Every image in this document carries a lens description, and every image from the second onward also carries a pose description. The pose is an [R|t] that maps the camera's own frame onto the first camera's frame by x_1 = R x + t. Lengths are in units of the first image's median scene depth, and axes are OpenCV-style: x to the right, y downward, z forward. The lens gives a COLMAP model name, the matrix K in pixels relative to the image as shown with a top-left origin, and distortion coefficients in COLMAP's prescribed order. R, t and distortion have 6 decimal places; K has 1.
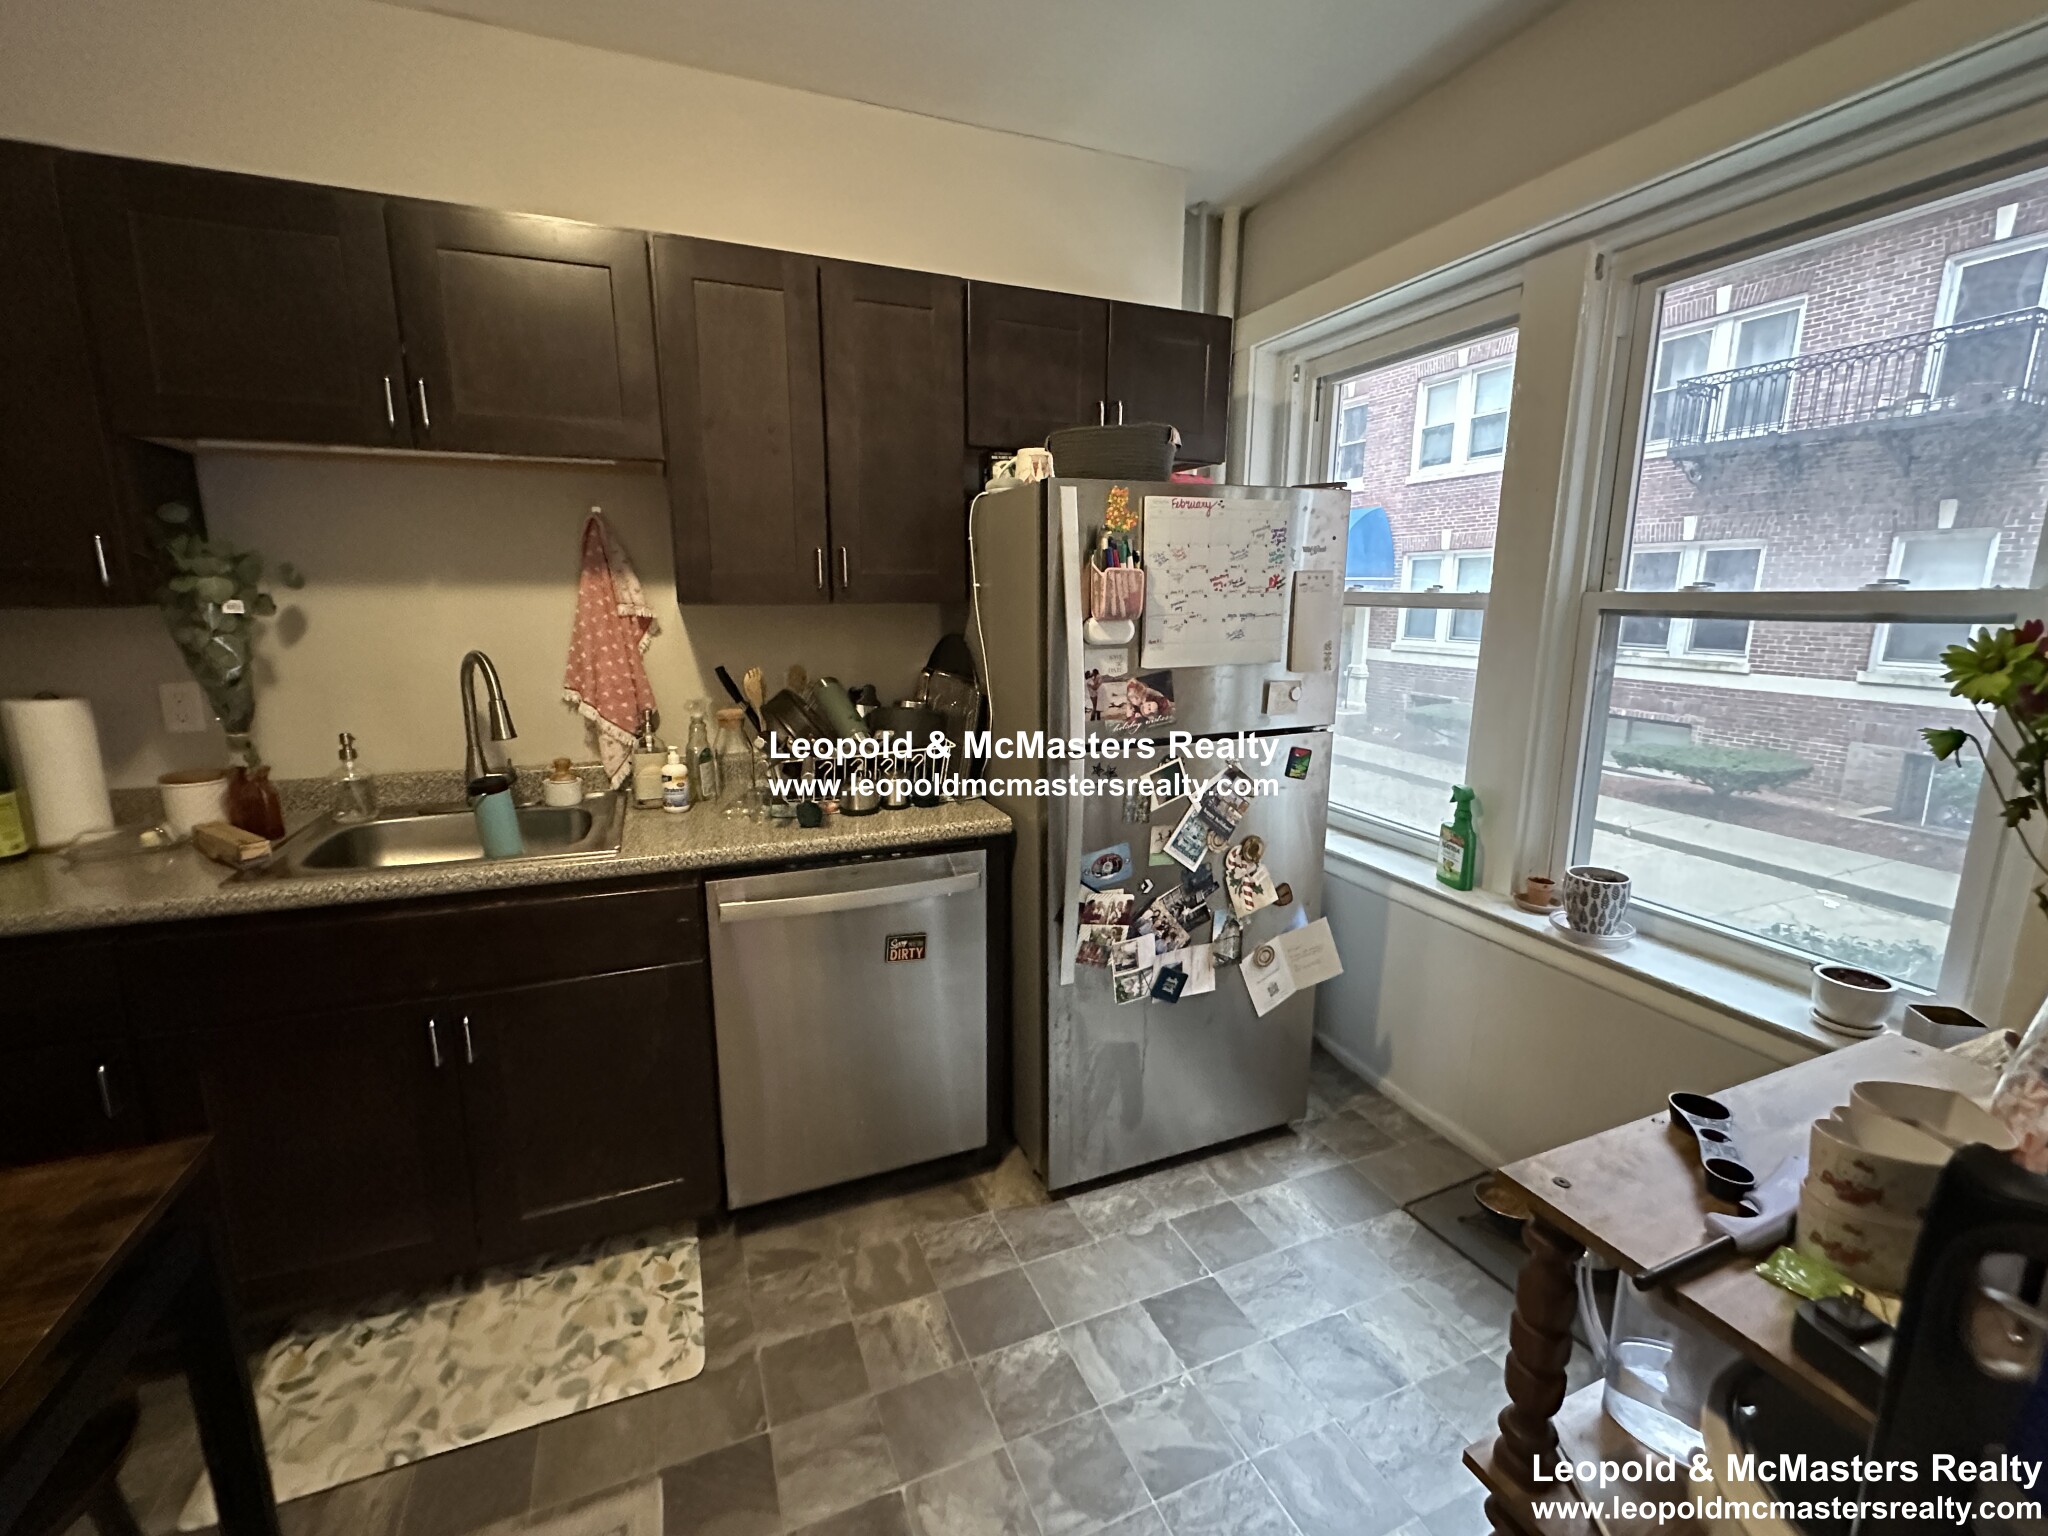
lens RADIAL K [[878.6, 0, 1023.0], [0, 878.6, 768.4], [0, 0, 1]] dist [0.000545, -0.000239]
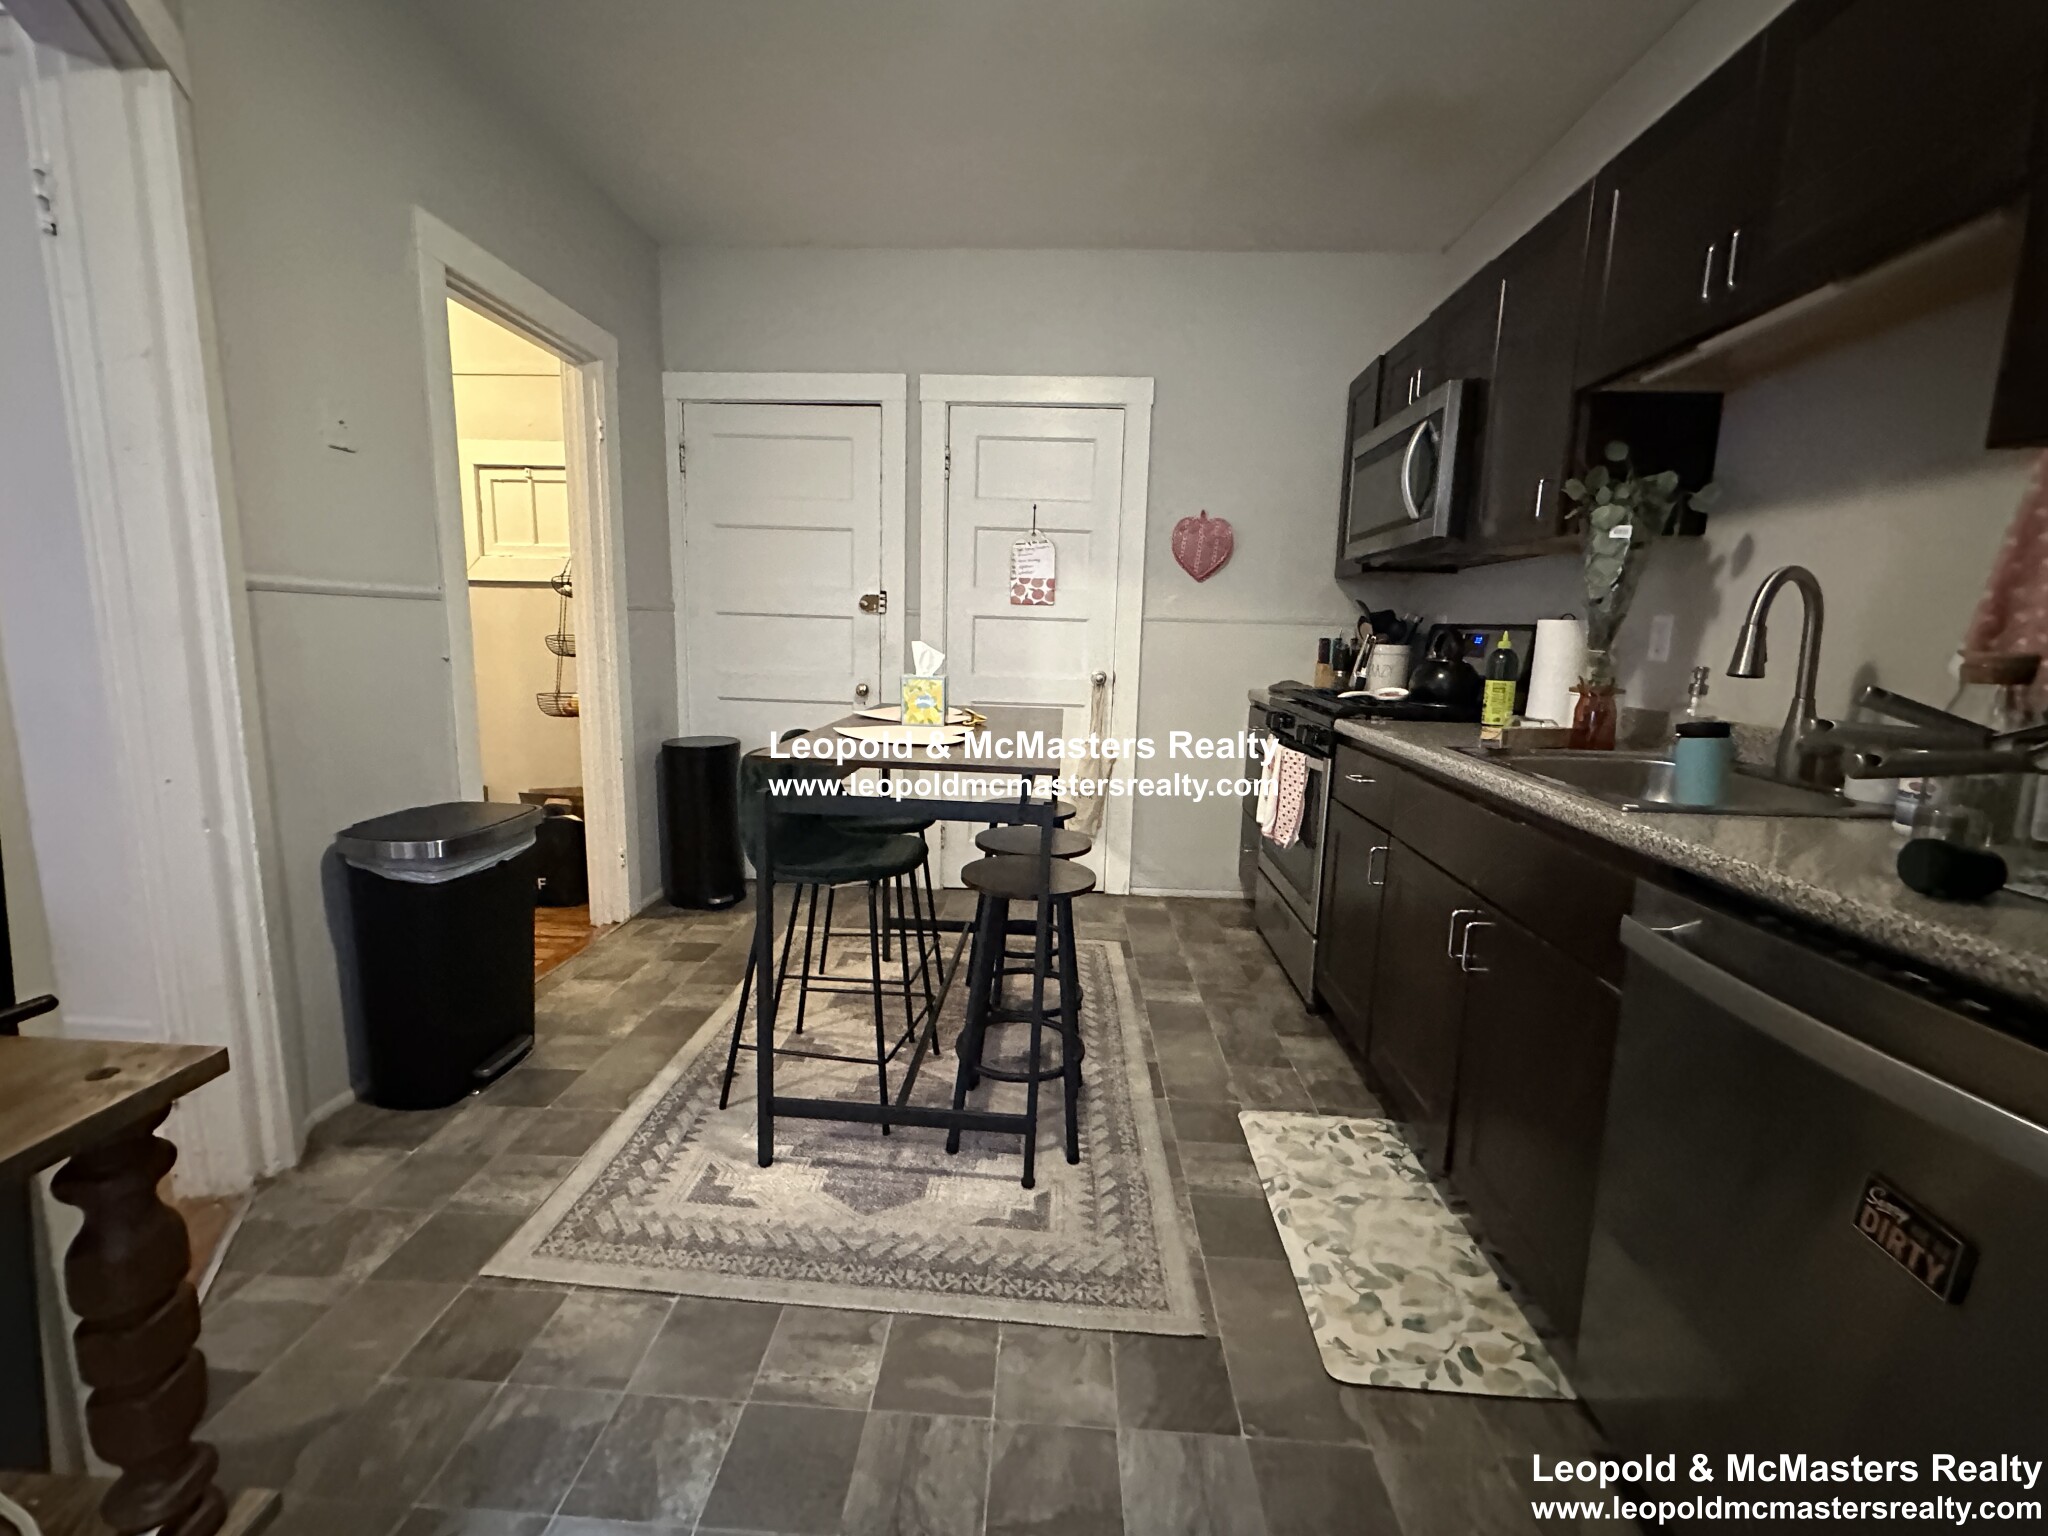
lens RADIAL K [[878.6, 0, 1030.9], [0, 878.6, 766.0], [0, 0, 1]] dist [0.000545, -0.000239]
pose [[-0.417703, 0.125107, -0.899929, 0.305866], [-0.214527, 0.948890, 0.231486, -0.002865], [0.882895, 0.289751, -0.369515, 0.613422]]
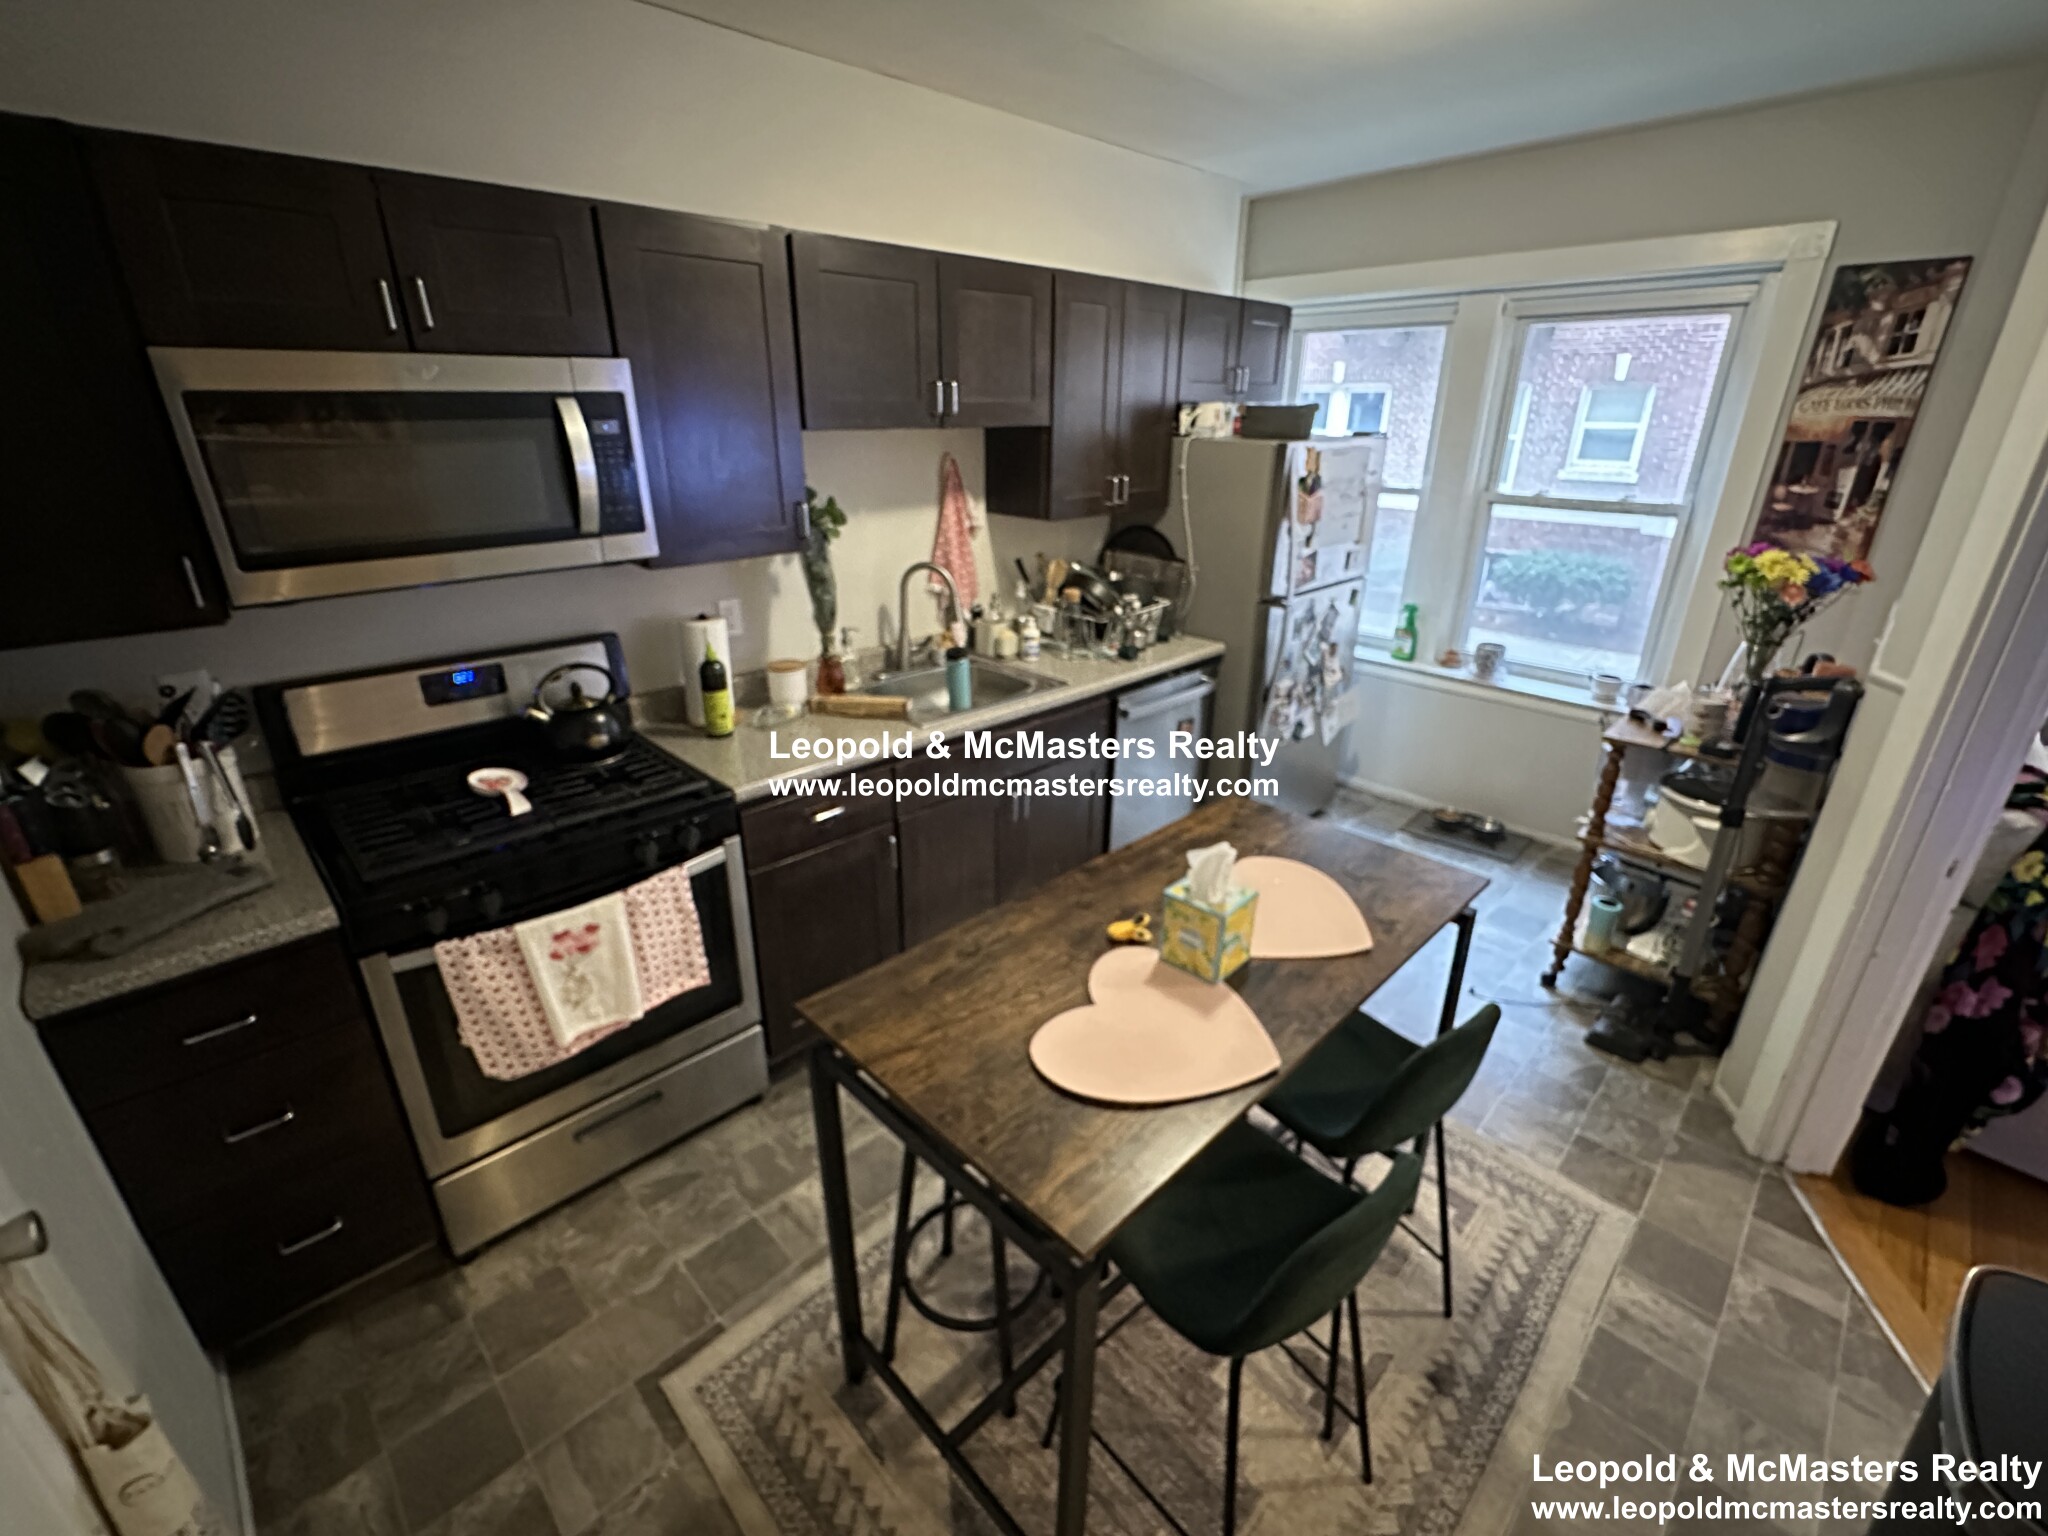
lens RADIAL K [[878.6, 0, 1050.3], [0, 878.6, 769.3], [0, 0, 1]] dist [0.000545, -0.000239]
pose [[0.921887, -0.144122, 0.359657, -0.878823], [0.071686, 0.975664, 0.207220, -0.074543], [-0.380770, -0.165251, 0.909784, -0.399454]]
